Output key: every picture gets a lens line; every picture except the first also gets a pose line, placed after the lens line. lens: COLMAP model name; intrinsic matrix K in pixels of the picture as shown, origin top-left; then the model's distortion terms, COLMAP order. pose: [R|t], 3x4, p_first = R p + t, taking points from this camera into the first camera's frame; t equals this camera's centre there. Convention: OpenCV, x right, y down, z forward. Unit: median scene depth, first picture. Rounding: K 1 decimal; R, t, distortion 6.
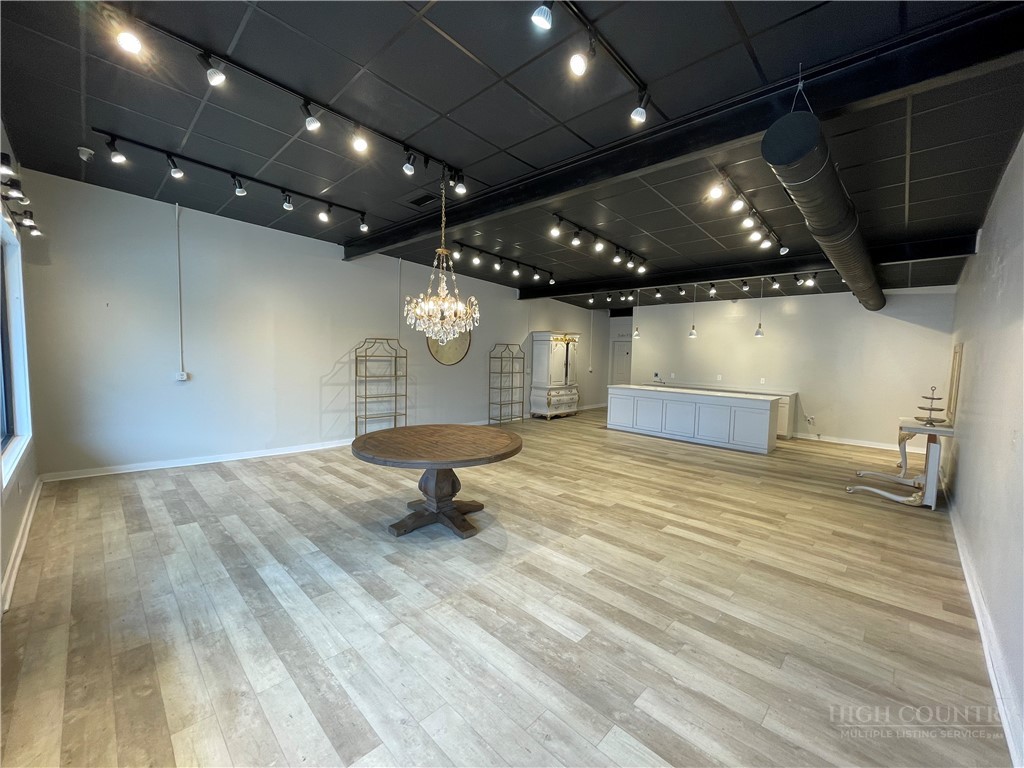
lens RADIAL K [[412.7, 0, 512.0], [0, 412.7, 384.0], [0, 0, 1]] dist [-0.002555, -0.000058]
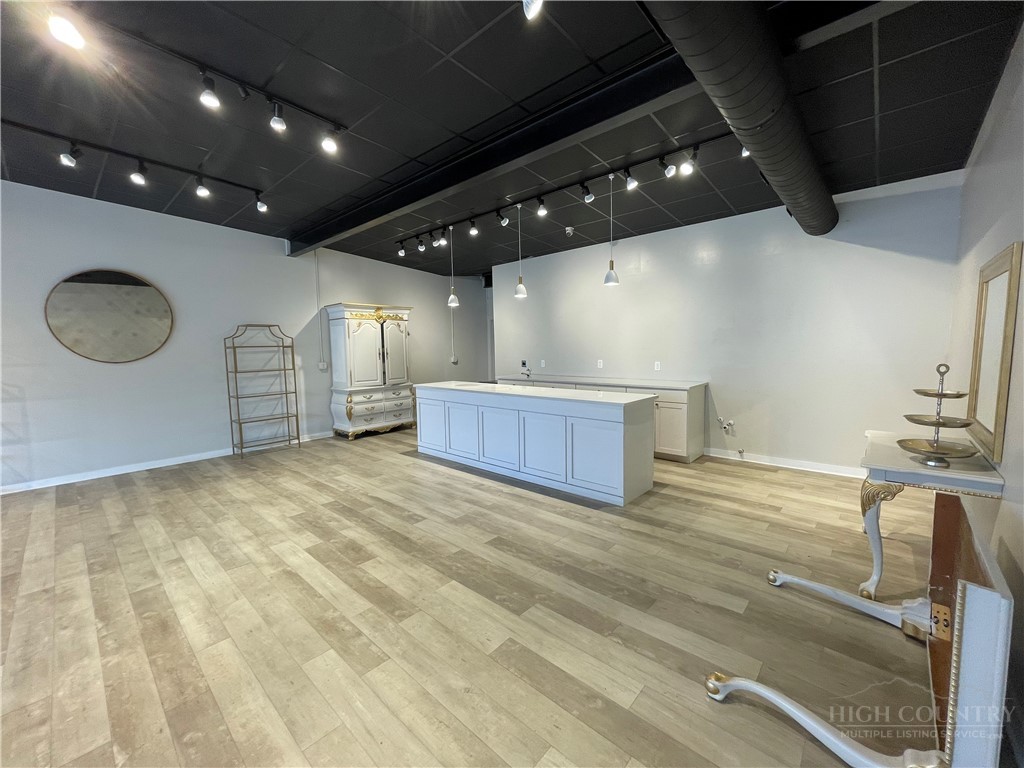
lens RADIAL K [[412.7, 0, 512.0], [0, 412.7, 384.0], [0, 0, 1]] dist [-0.002555, -0.000058]
pose [[0.998481, -0.046019, 0.030286, 0.385438], [0.045564, 0.998840, 0.015560, 0.000032], [-0.030967, -0.014157, 0.999420, 0.397748]]
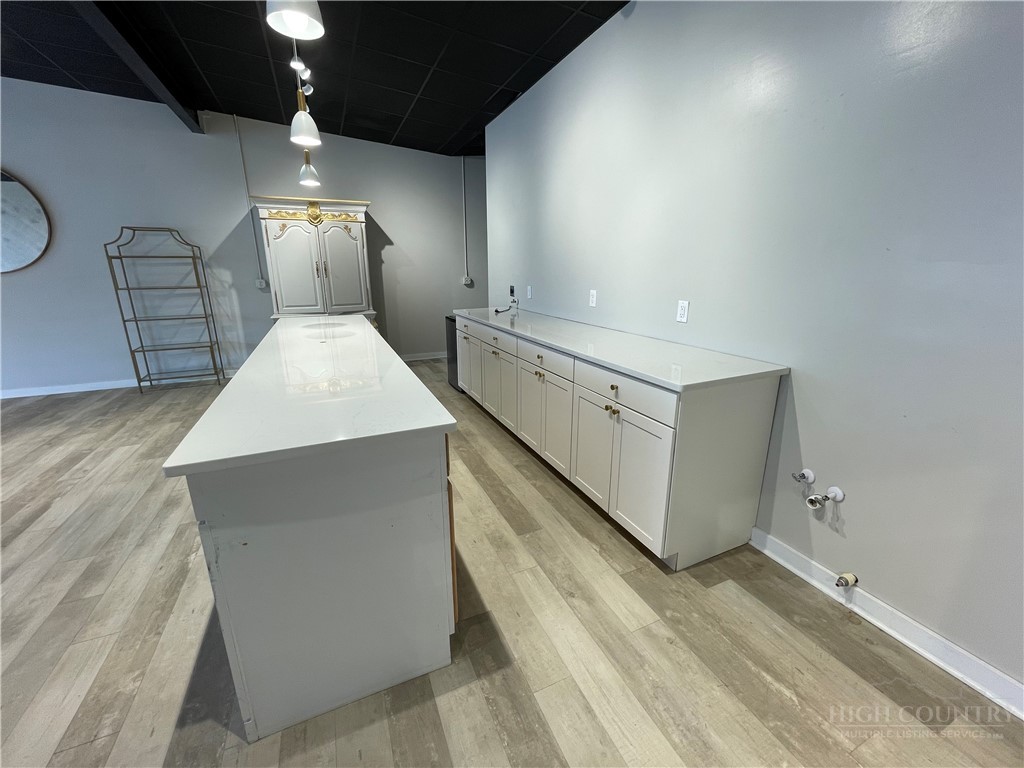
lens RADIAL K [[412.7, 0, 512.0], [0, 412.7, 384.0], [0, 0, 1]] dist [-0.002555, -0.000058]
pose [[0.929567, 0.074553, -0.361036, 0.637823], [-0.003851, 0.981248, 0.192710, -0.012341], [0.368633, -0.177746, 0.912423, 0.747346]]
